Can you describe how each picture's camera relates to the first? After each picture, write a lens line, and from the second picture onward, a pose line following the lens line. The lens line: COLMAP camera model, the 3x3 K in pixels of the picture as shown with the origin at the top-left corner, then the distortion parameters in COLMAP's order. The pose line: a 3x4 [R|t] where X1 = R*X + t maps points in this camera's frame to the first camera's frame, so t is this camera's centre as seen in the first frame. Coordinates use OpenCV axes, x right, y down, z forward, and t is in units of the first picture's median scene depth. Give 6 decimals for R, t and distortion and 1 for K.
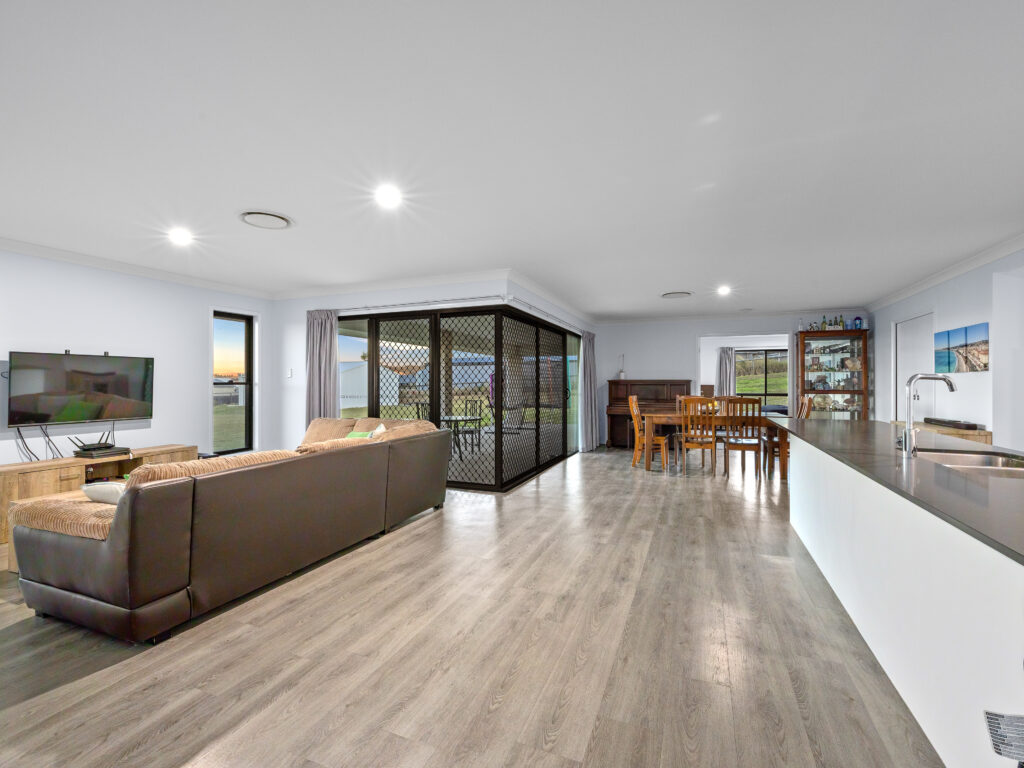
lens RADIAL K [[448.7, 0, 508.0], [0, 448.7, 380.2], [0, 0, 1]] dist [-0.006095, -0.000537]
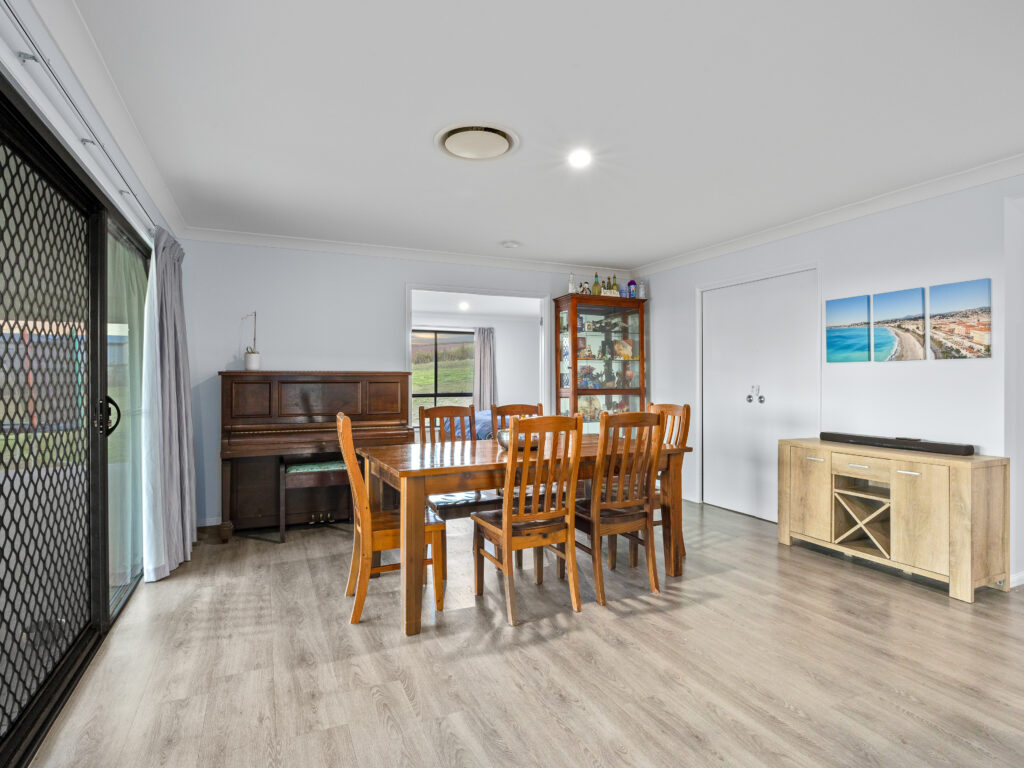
lens RADIAL K [[543.8, 0, 511.9], [0, 543.8, 386.0], [0, 0, 1]] dist [-0.007803, -0.001218]
pose [[0.674825, -0.012153, 0.737878, 0.130510], [-0.002324, 0.999824, 0.018593, 0.009331], [-0.737974, -0.014261, 0.674678, 1.525718]]
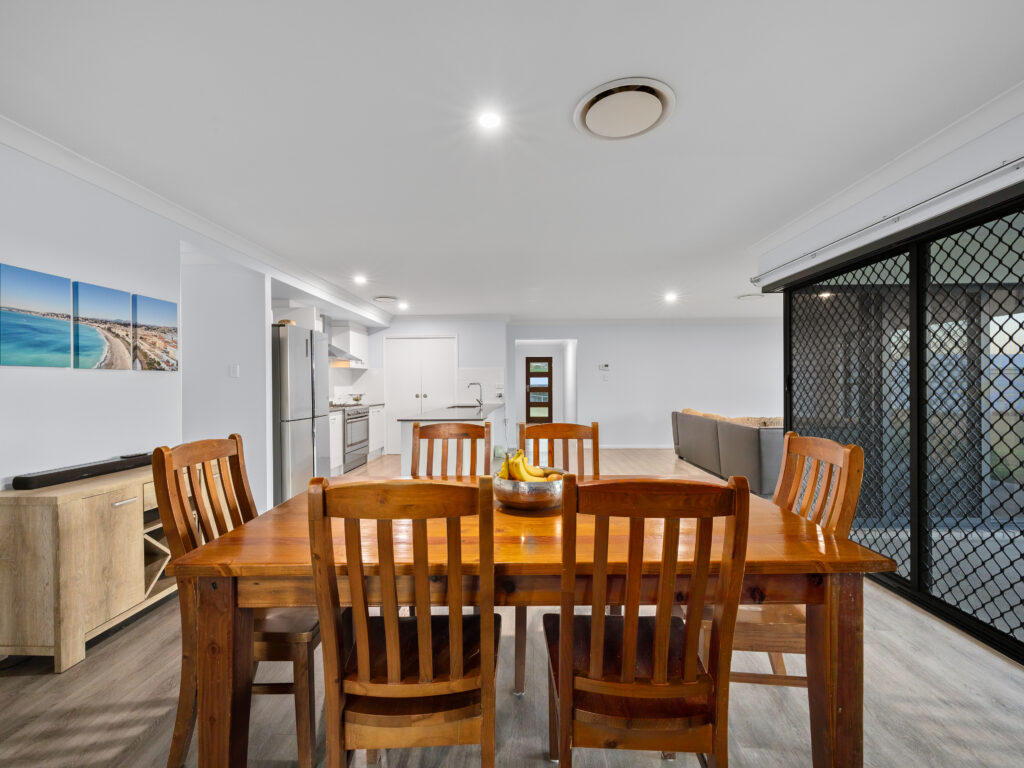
lens RADIAL K [[448.7, 0, 514.2], [0, 448.7, 386.1], [0, 0, 1]] dist [-0.006095, -0.000537]
pose [[-0.939686, 0.006522, -0.341976, 1.259915], [0.007948, 0.999965, -0.002767, 0.014657], [0.341945, -0.005319, -0.939705, 2.885768]]
